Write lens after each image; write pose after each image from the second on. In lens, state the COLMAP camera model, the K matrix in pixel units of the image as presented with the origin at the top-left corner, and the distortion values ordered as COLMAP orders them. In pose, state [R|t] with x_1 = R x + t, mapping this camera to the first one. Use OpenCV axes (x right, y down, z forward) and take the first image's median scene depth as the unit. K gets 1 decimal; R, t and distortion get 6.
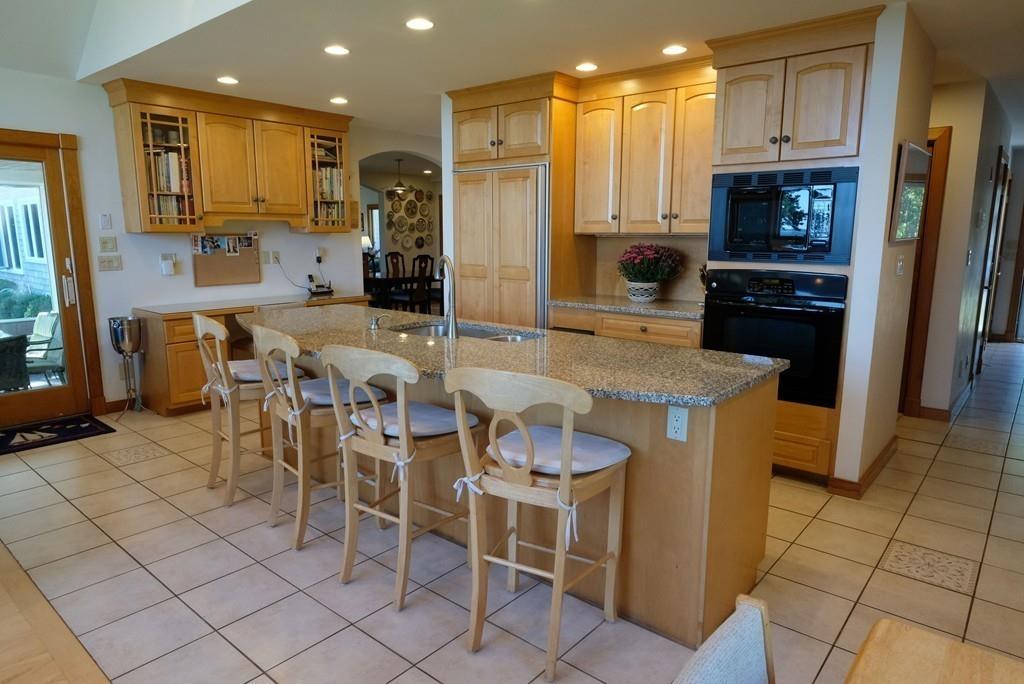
lens RADIAL K [[634.2, 0, 512.0], [0, 634.2, 342.0], [0, 0, 1]] dist [0.005395, 0.000870]
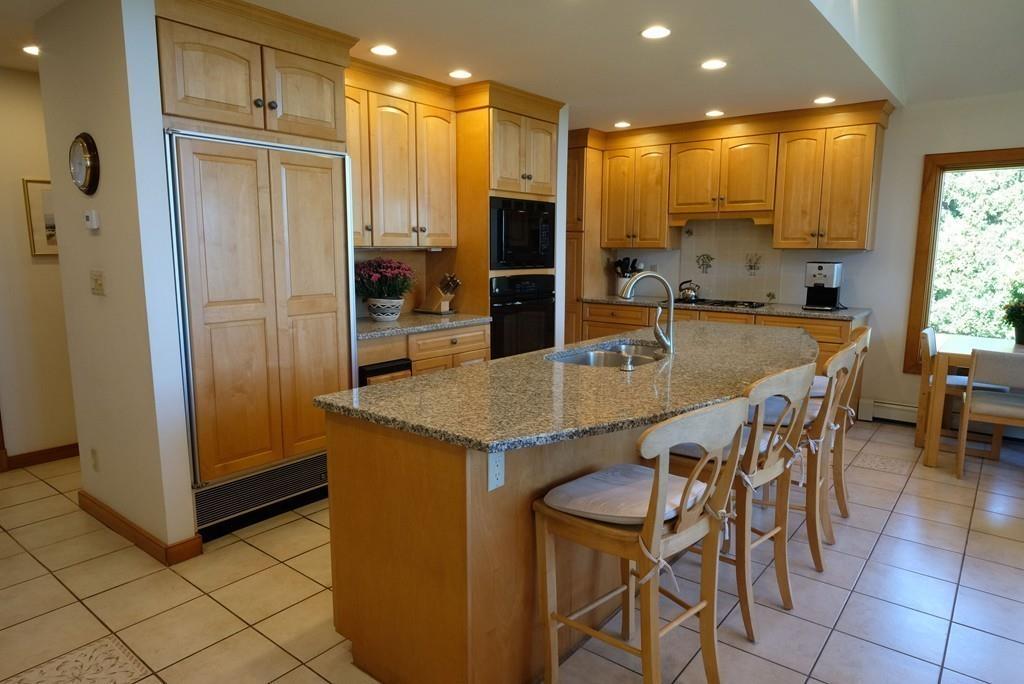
lens RADIAL K [[634.2, 0, 512.0], [0, 634.2, 342.0], [0, 0, 1]] dist [0.005395, 0.000870]
pose [[-0.025086, -0.151934, 0.988072, -0.783987], [0.169715, 0.973389, 0.153985, -0.158275], [-0.985174, 0.171554, 0.001368, 0.903504]]
